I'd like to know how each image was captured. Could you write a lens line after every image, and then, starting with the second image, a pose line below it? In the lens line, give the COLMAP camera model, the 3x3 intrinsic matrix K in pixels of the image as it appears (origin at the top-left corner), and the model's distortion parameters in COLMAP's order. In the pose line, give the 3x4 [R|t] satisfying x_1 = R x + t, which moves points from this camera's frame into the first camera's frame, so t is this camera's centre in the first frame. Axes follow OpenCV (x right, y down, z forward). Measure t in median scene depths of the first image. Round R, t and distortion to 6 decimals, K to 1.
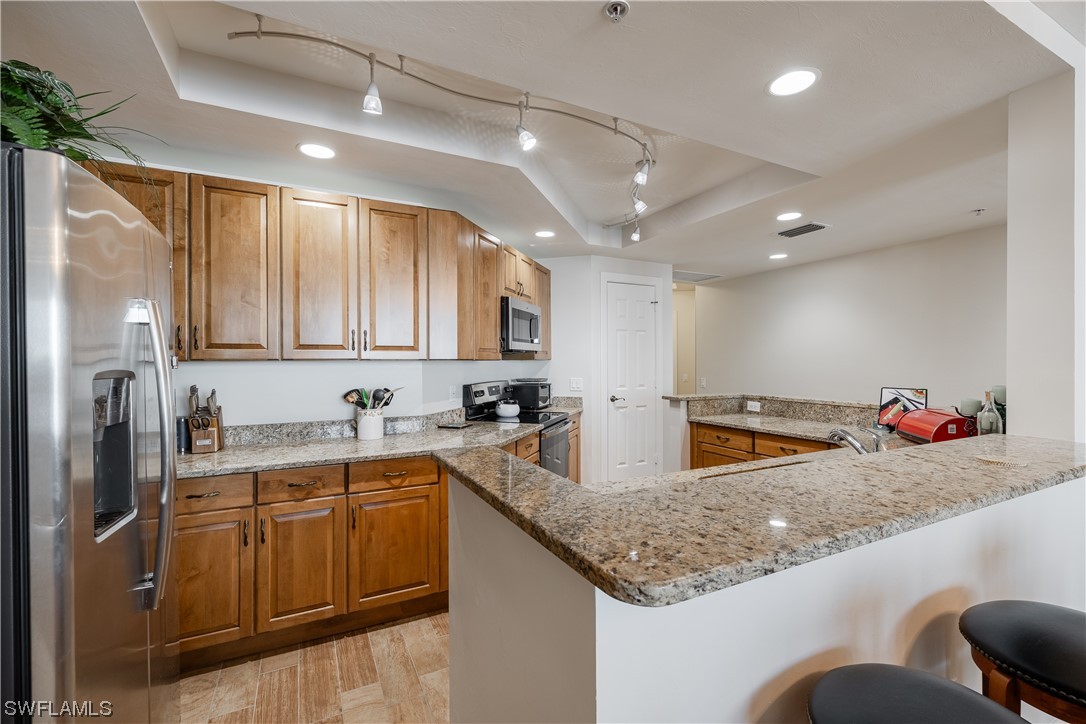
lens RADIAL K [[468.0, 0, 546.2], [0, 468.0, 360.5], [0, 0, 1]] dist [0.000430, -0.000215]
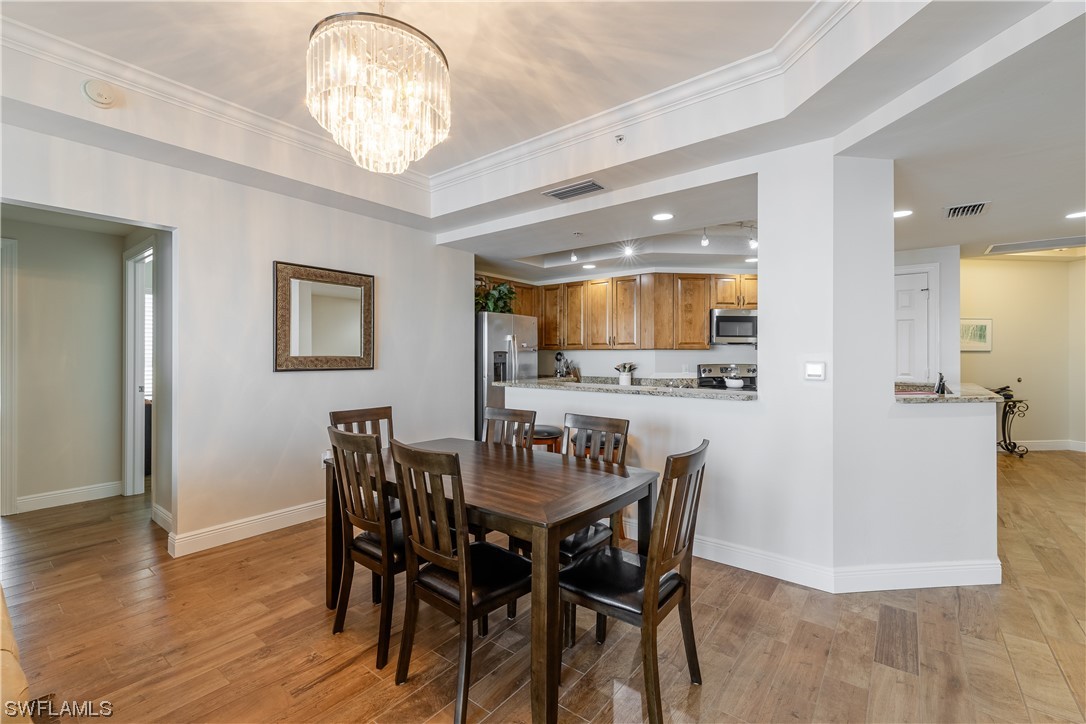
lens RADIAL K [[468.0, 0, 534.9], [0, 468.0, 354.9], [0, 0, 1]] dist [0.000430, -0.000215]
pose [[0.412959, 0.002288, -0.910747, 1.393918], [-0.000223, 0.999997, 0.002411, 0.018205], [0.910749, -0.000793, 0.412959, -0.250029]]
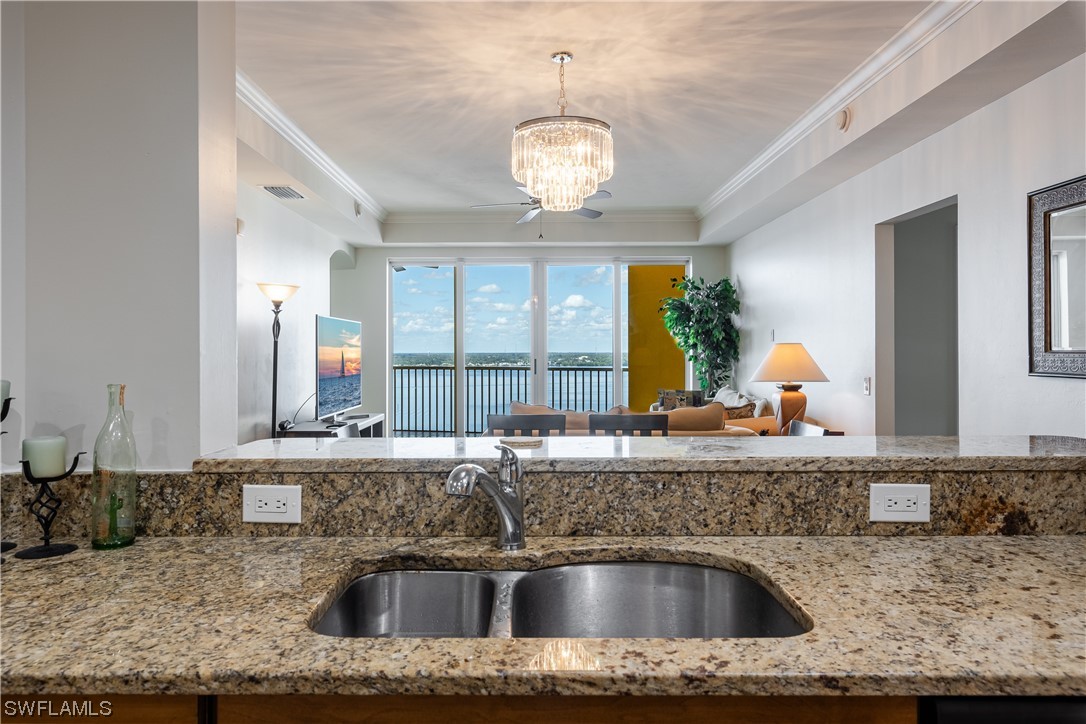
lens RADIAL K [[727.4, 0, 533.4], [0, 727.4, 346.4], [0, 0, 1]] dist [0.004546, 0.003332]
pose [[-0.891969, 0.008459, 0.452018, 0.165828], [0.005159, 0.999950, -0.008534, 0.024494], [-0.452067, -0.005280, -0.891968, 1.040822]]
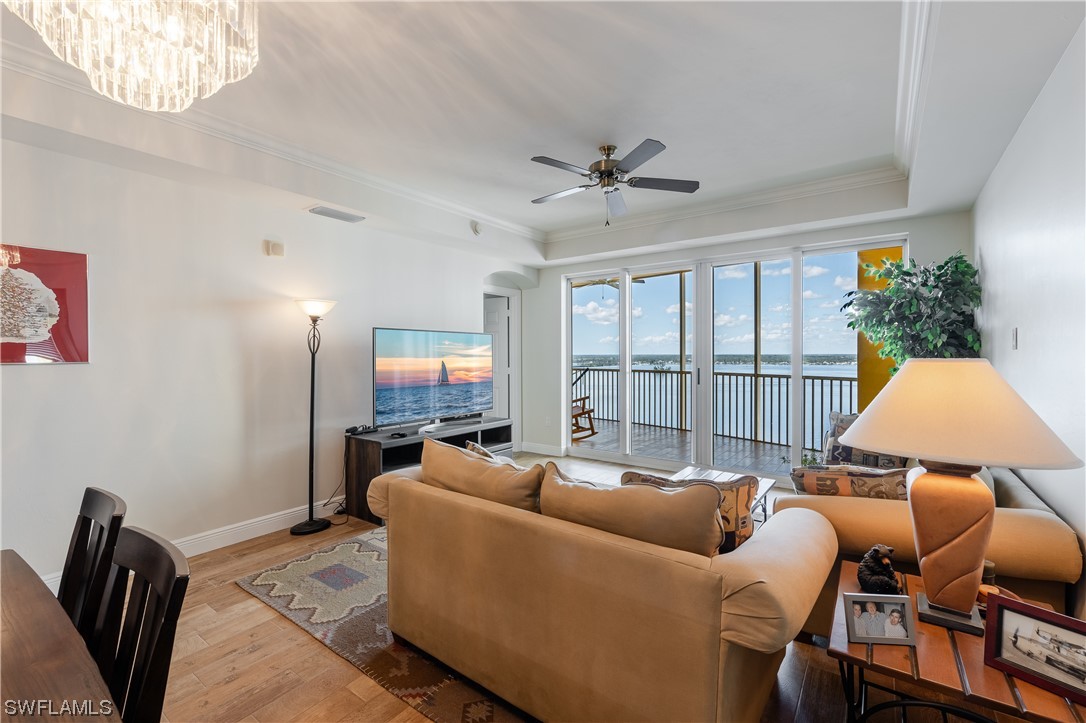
lens RADIAL K [[468.0, 0, 545.8], [0, 468.0, 357.4], [0, 0, 1]] dist [0.000430, -0.000215]
pose [[-0.453129, -0.002357, 0.891442, 0.171270], [0.004768, 0.999976, 0.005068, -0.001824], [-0.891432, 0.006547, -0.453106, -0.313679]]
